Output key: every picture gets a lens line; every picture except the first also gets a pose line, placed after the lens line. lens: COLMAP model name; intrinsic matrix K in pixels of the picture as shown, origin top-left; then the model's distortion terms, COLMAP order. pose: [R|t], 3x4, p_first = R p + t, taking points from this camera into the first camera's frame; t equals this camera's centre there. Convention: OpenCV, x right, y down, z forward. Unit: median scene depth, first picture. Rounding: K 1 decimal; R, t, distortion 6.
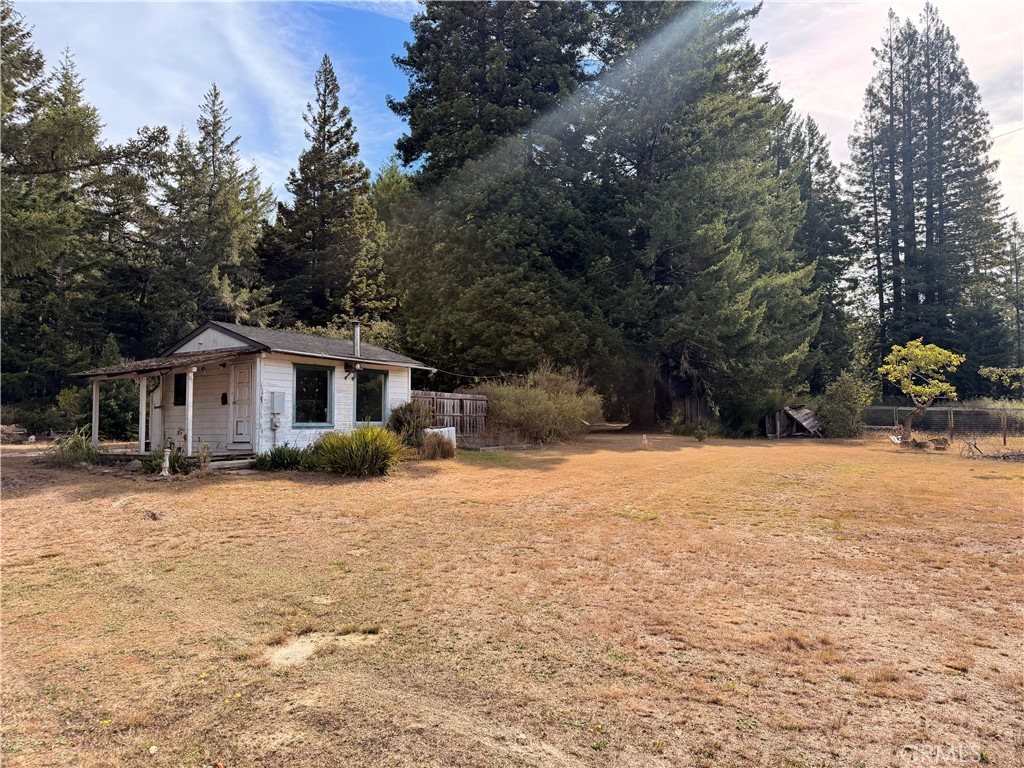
lens RADIAL K [[736.8, 0, 512.0], [0, 736.8, 384.0], [0, 0, 1]] dist [0.040128, -0.004619]
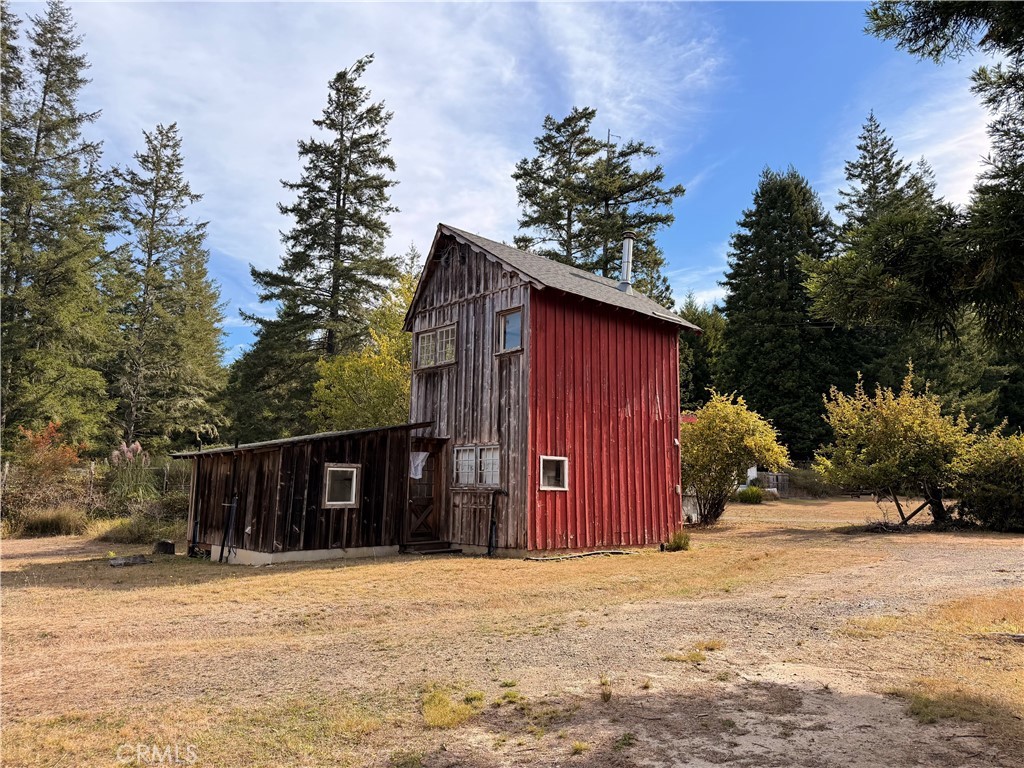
lens RADIAL K [[736.8, 0, 512.0], [0, 736.8, 384.0], [0, 0, 1]] dist [0.040128, -0.004619]
pose [[0.940901, -0.038399, -0.336498, -0.039972], [0.006329, 0.995372, -0.095887, -0.029458], [0.338622, 0.088090, 0.936790, -0.919566]]
